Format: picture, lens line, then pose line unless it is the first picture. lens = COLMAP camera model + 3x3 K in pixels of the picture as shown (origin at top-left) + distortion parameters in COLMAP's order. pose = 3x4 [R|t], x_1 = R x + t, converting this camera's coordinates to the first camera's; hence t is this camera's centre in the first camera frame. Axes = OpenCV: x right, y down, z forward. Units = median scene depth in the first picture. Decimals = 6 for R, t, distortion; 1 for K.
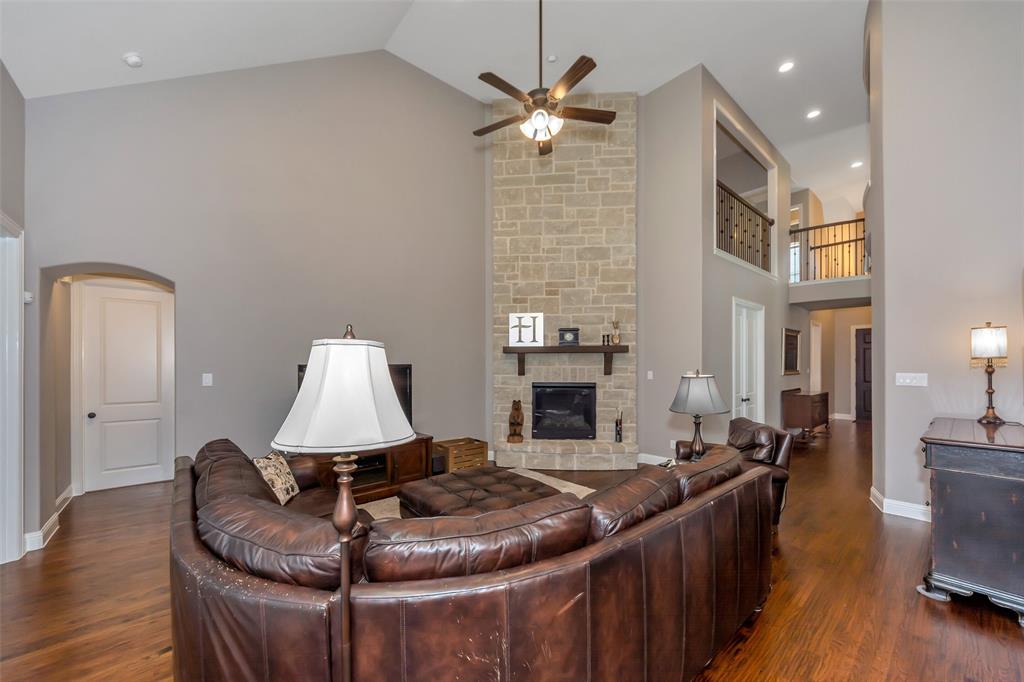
lens RADIAL K [[373.1, 0, 511.4], [0, 373.1, 367.2], [0, 0, 1]] dist [0.000536, -0.000421]
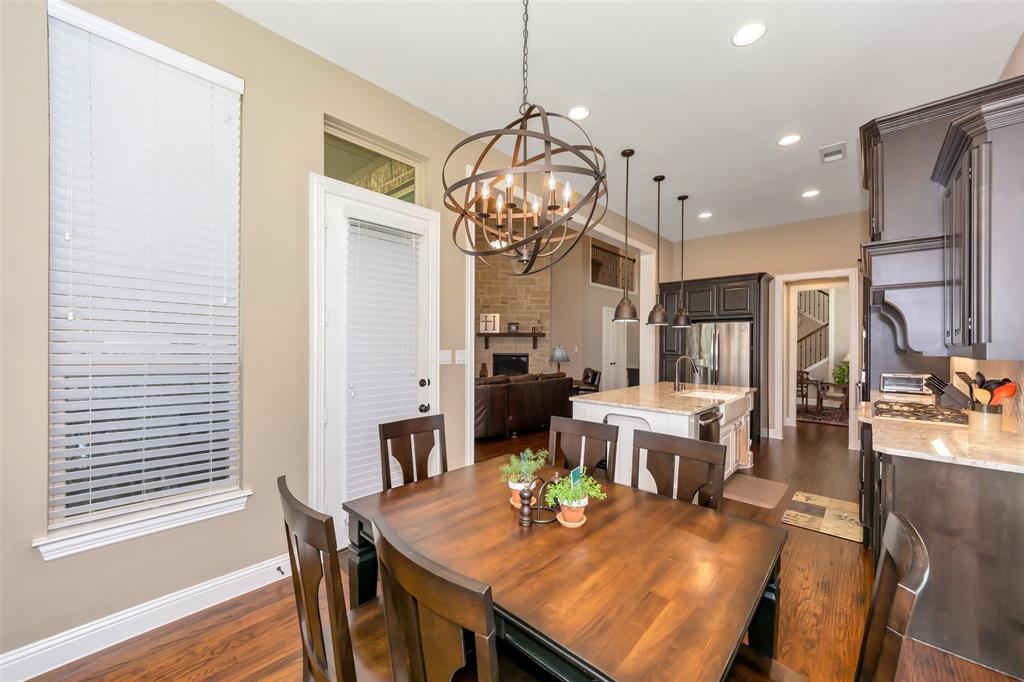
lens RADIAL K [[373.1, 0, 516.6], [0, 373.1, 344.5], [0, 0, 1]] dist [0.000536, -0.000421]
pose [[0.992232, 0.009073, 0.124070, -0.052738], [-0.007874, 0.999918, -0.010147, 0.017528], [-0.124152, 0.009091, 0.992222, -0.778708]]
